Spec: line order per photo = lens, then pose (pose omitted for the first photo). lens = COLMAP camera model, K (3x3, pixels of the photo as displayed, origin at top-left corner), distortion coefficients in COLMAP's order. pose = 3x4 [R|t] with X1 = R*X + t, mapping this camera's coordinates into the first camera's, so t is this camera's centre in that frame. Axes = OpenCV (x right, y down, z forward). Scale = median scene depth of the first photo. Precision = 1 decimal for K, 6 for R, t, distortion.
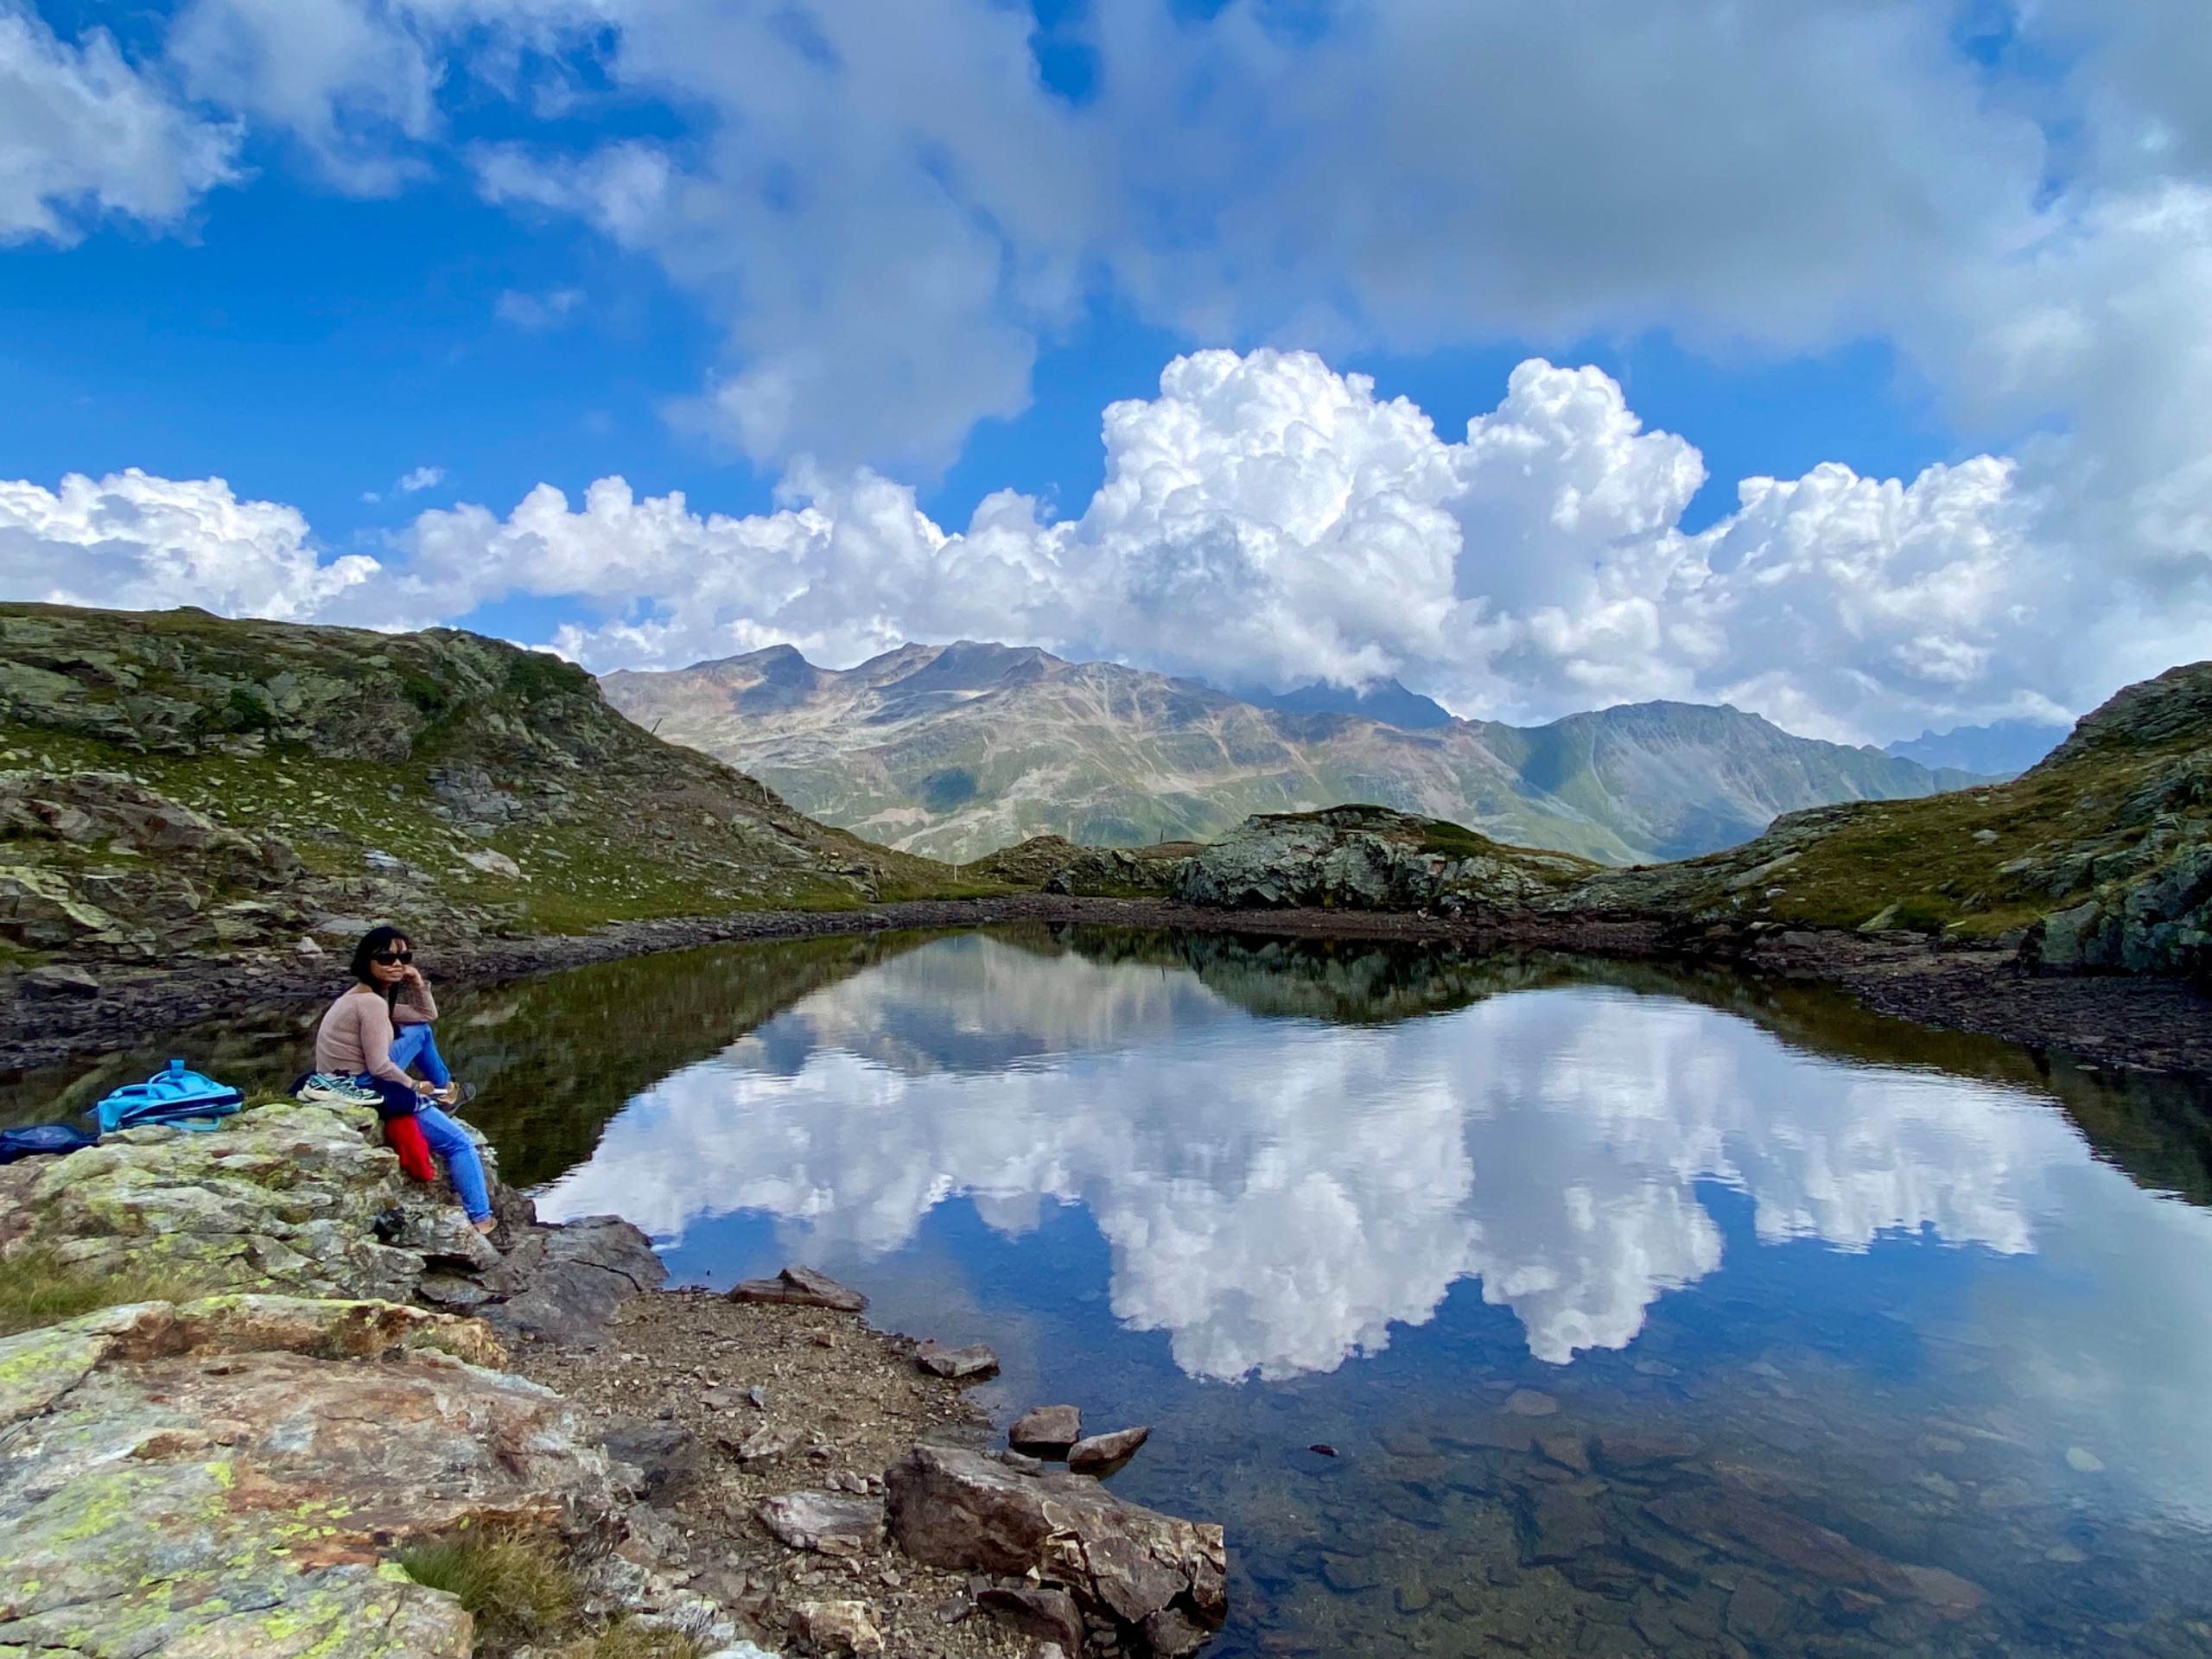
lens RADIAL K [[1371.0, 0, 1116.4], [0, 1371.0, 822.8], [0, 0, 1]] dist [0.101966, -0.143866]
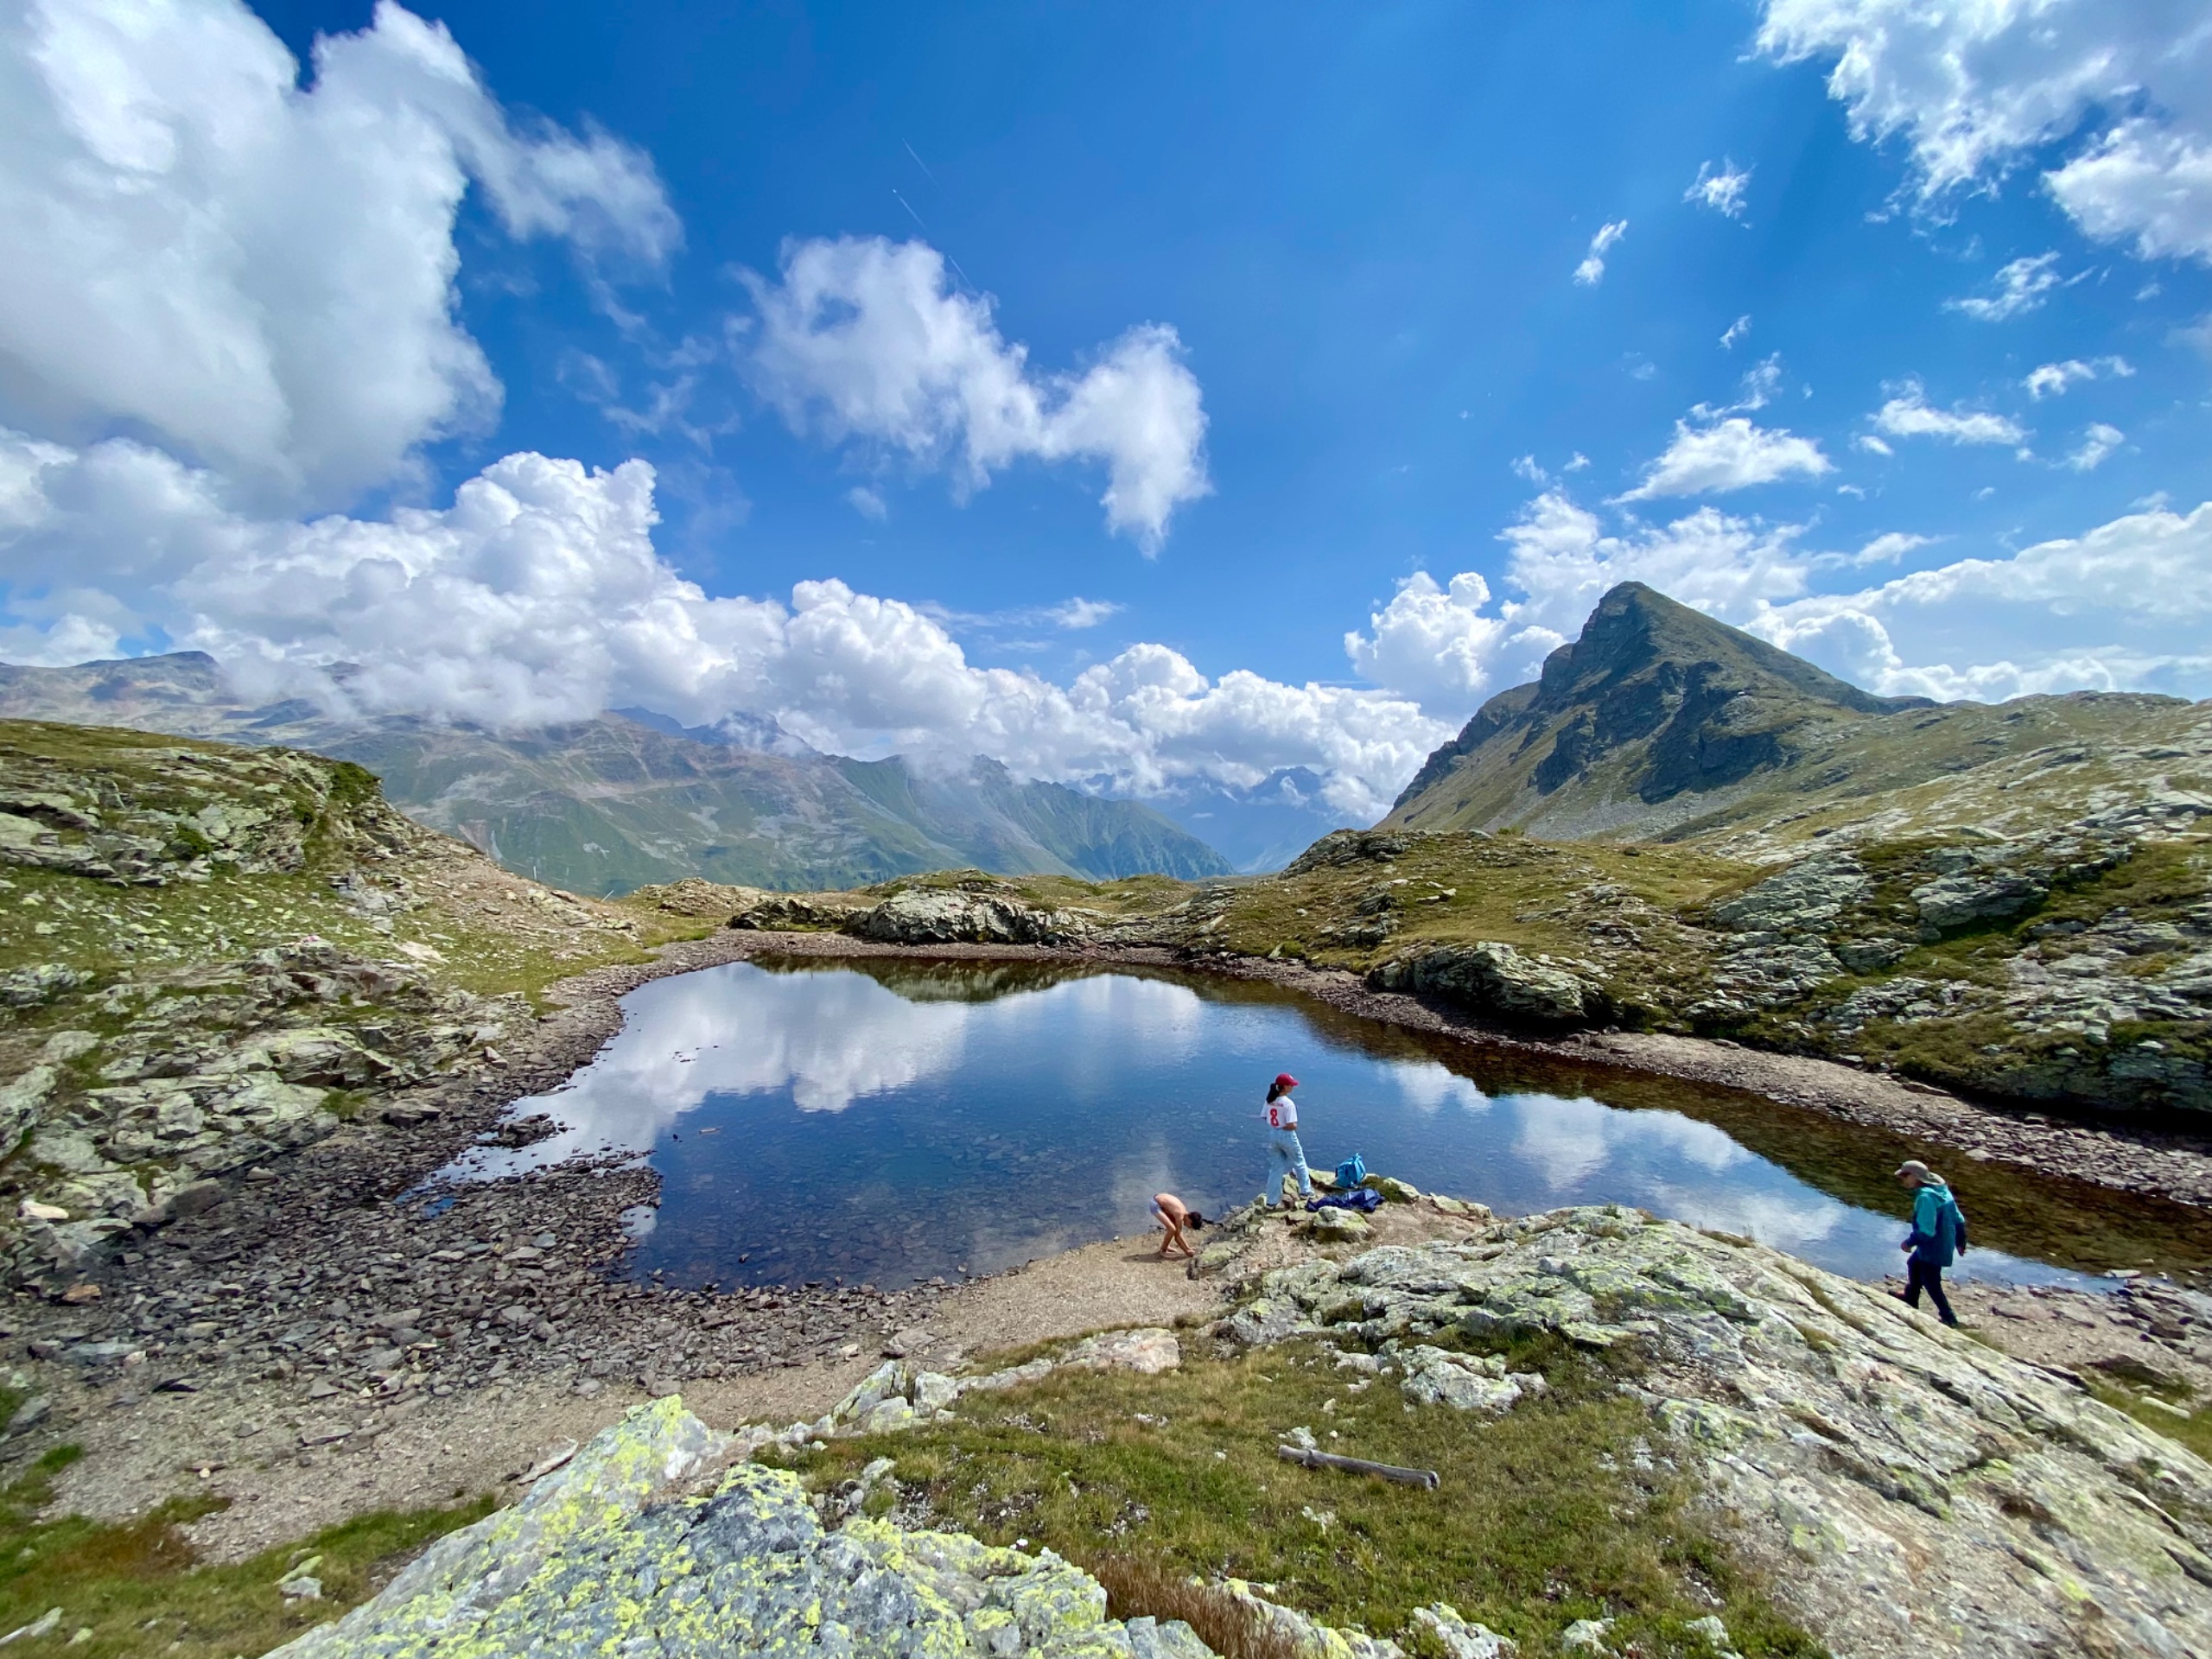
lens RADIAL K [[901.0, 0, 1116.9], [0, 901.0, 824.3], [0, 0, 1]] dist [0.036958, -0.031212]
pose [[0.840418, 0.011195, 0.541823, -0.317941], [-0.014024, 0.999901, 0.001092, -0.090135], [-0.541758, -0.008516, 0.840492, -0.075189]]
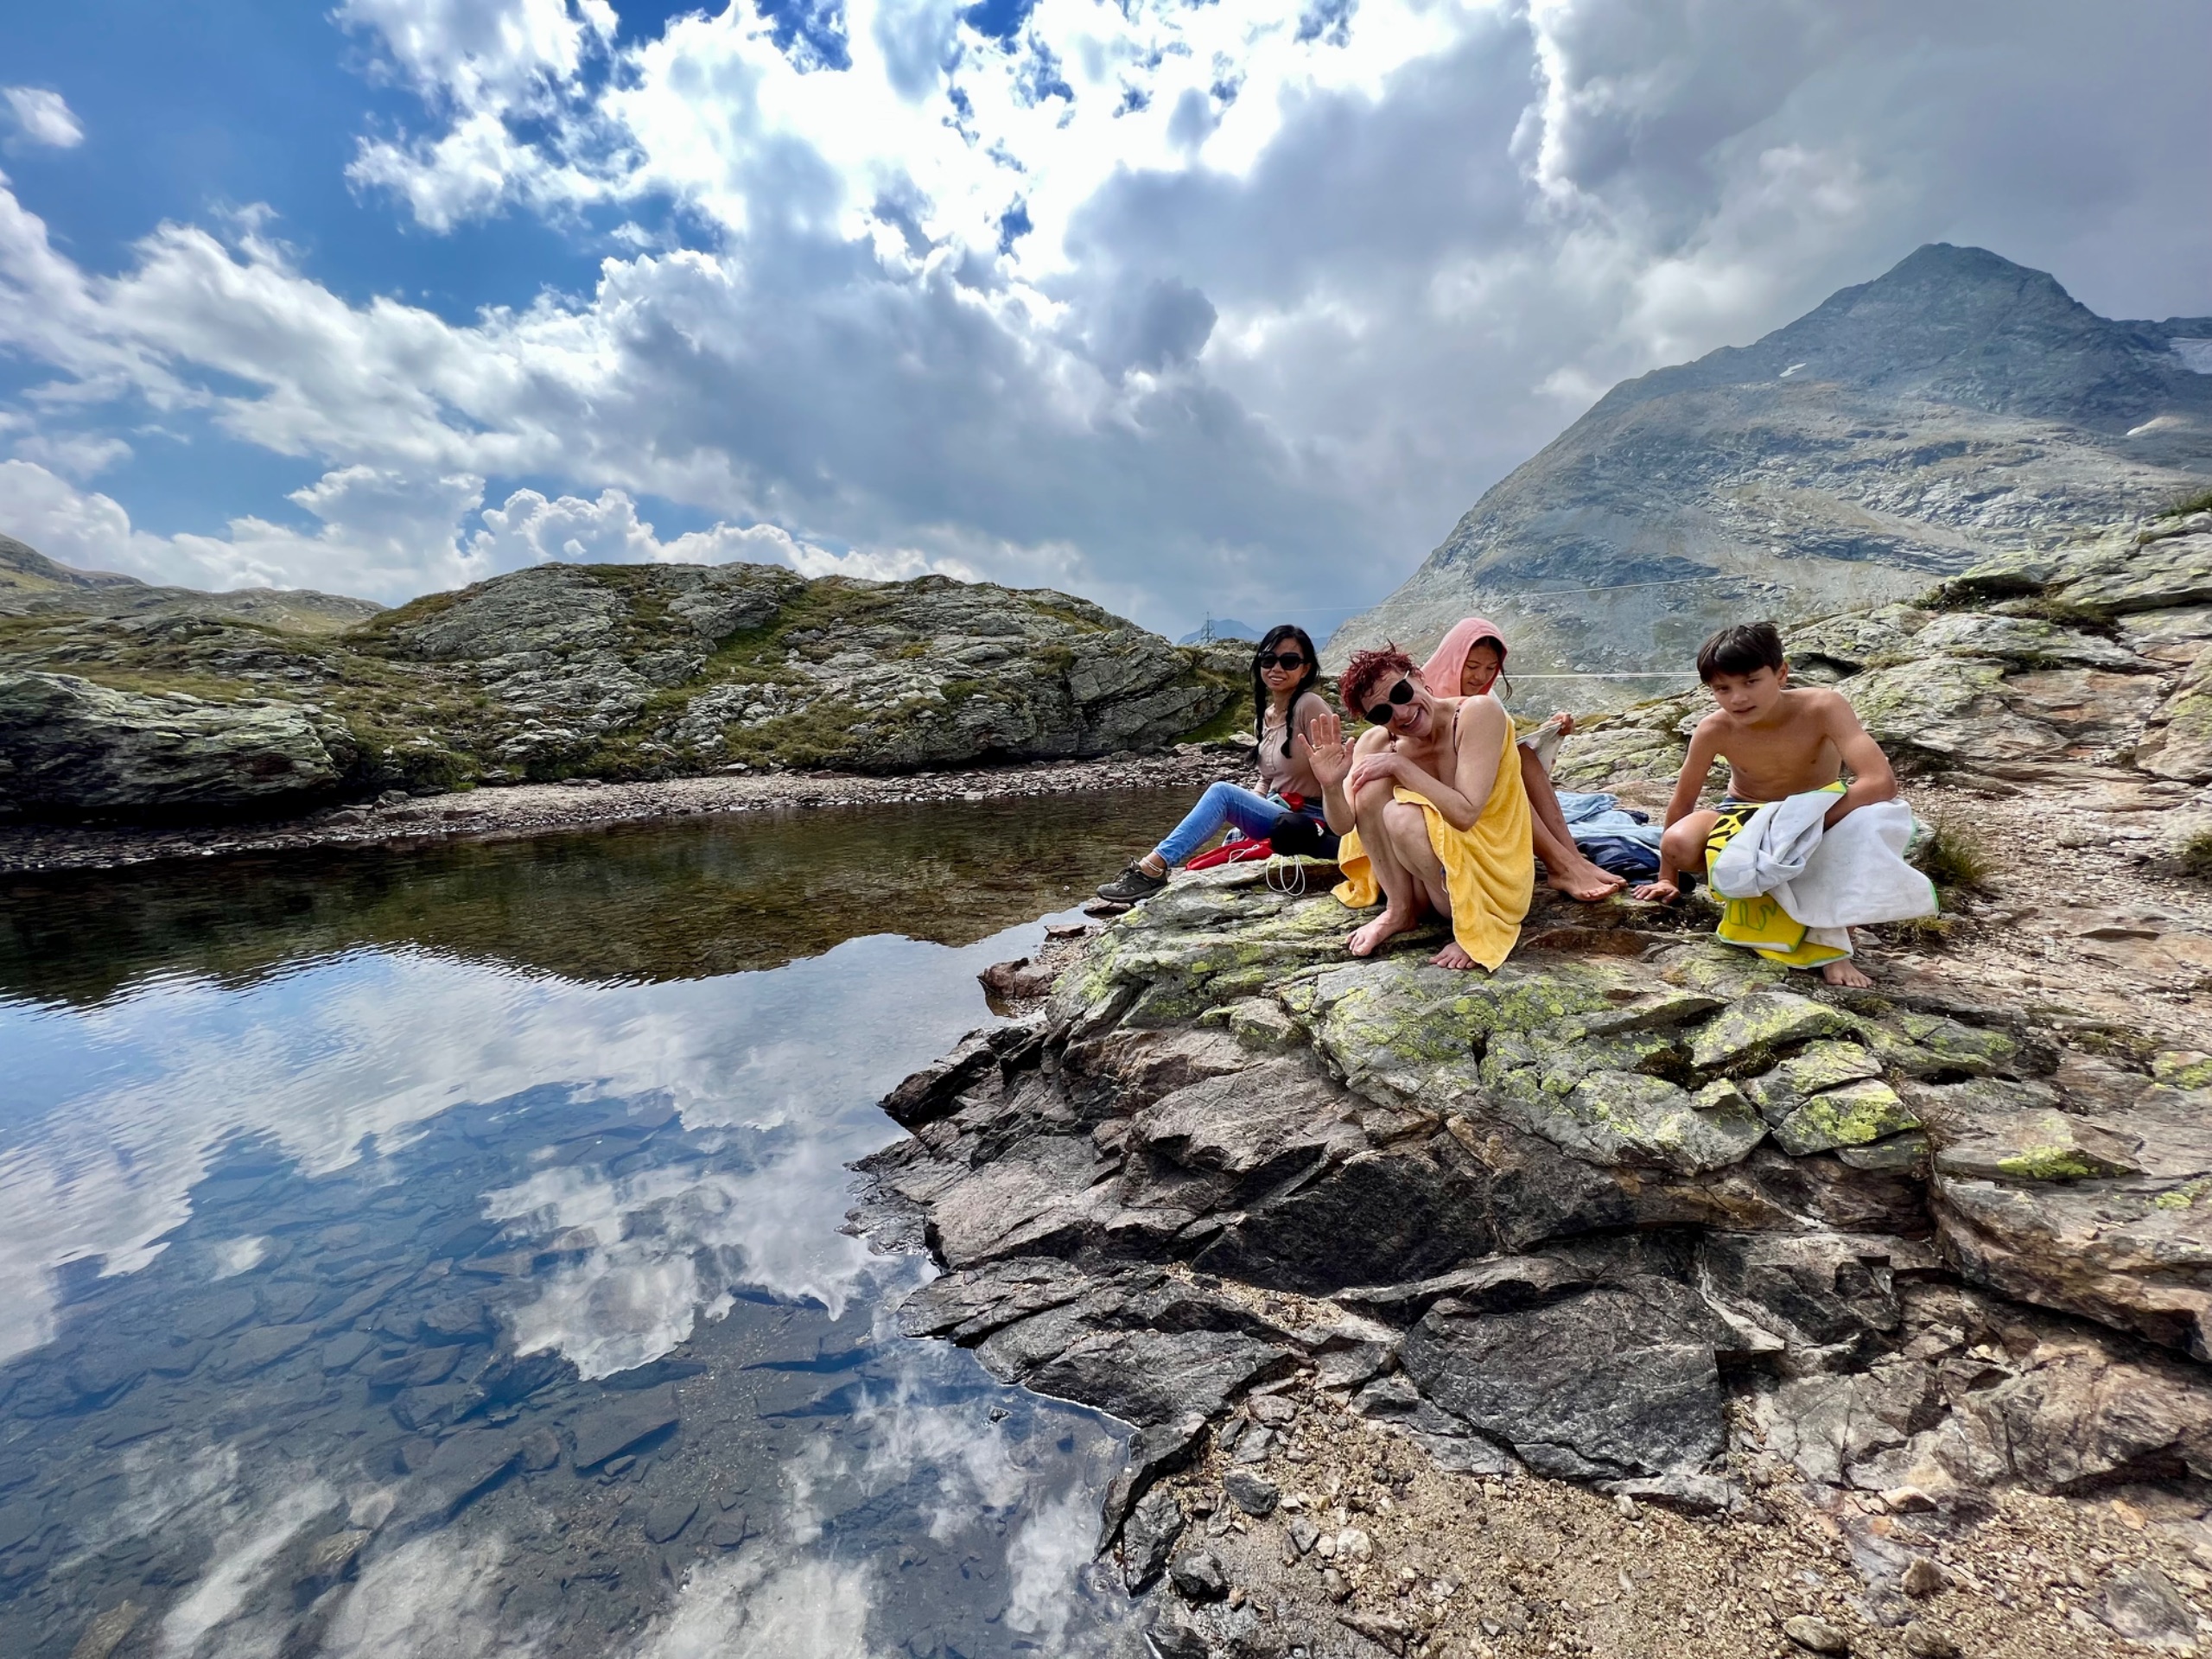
lens RADIAL K [[893.9, 0, 1106.0], [0, 893.9, 829.5], [0, 0, 1]] dist [-0.002373, 0.000230]
pose [[-0.529746, -0.088789, 0.843496, -0.147838], [0.012272, 0.993599, 0.112296, 0.019805], [-0.848068, 0.069839, -0.525265, 0.204459]]
